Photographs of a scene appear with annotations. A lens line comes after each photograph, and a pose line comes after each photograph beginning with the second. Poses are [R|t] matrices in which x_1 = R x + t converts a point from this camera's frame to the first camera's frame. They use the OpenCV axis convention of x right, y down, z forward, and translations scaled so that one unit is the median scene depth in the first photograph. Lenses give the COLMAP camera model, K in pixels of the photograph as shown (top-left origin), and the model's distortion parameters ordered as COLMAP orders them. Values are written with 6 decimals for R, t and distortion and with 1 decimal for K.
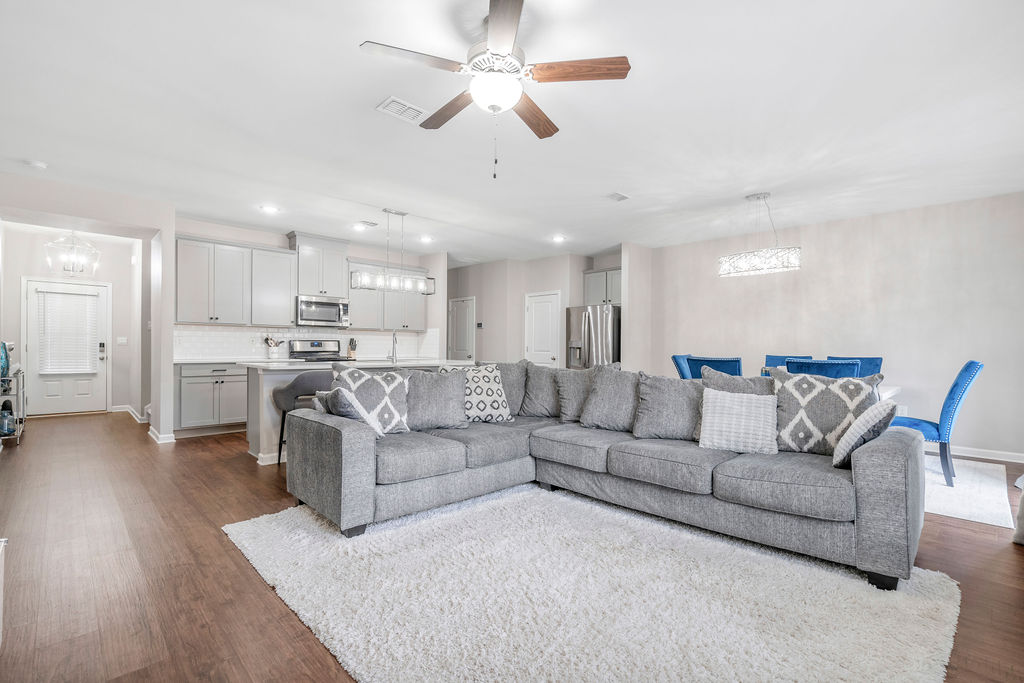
lens RADIAL K [[468.9, 0, 509.6], [0, 468.9, 346.5], [0, 0, 1]] dist [-0.000249, -0.000857]
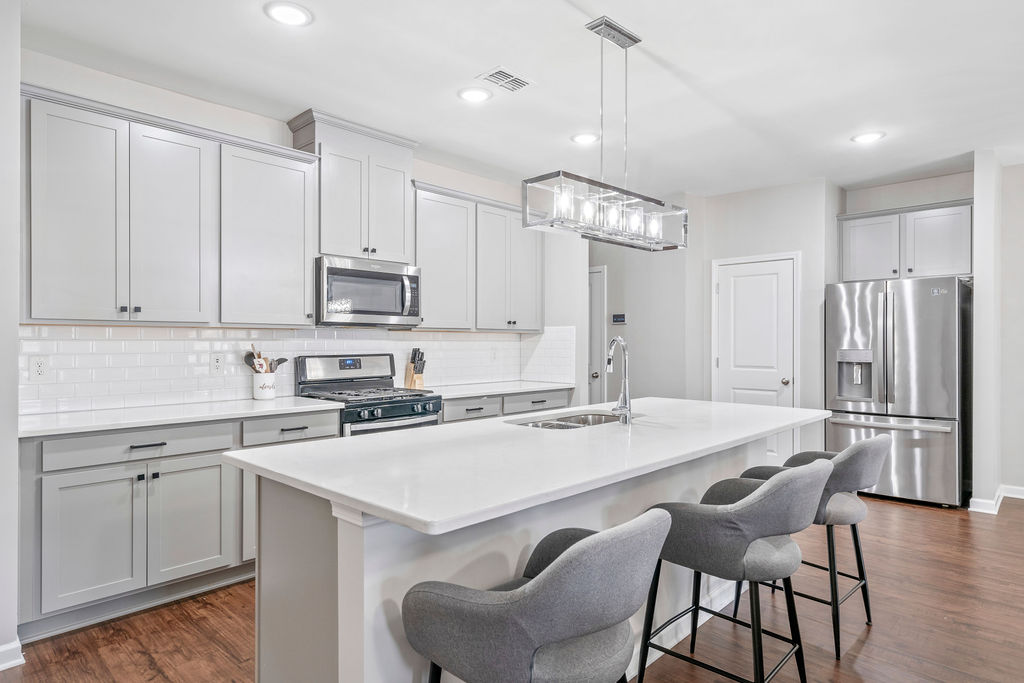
lens RADIAL K [[598.5, 0, 511.4], [0, 598.5, 339.3], [0, 0, 1]] dist [0.019909, -0.000143]
pose [[0.999000, -0.005256, 0.044407, -0.288802], [0.005300, 0.999986, -0.000879, -0.028096], [-0.044402, 0.001113, 0.999013, 0.415354]]
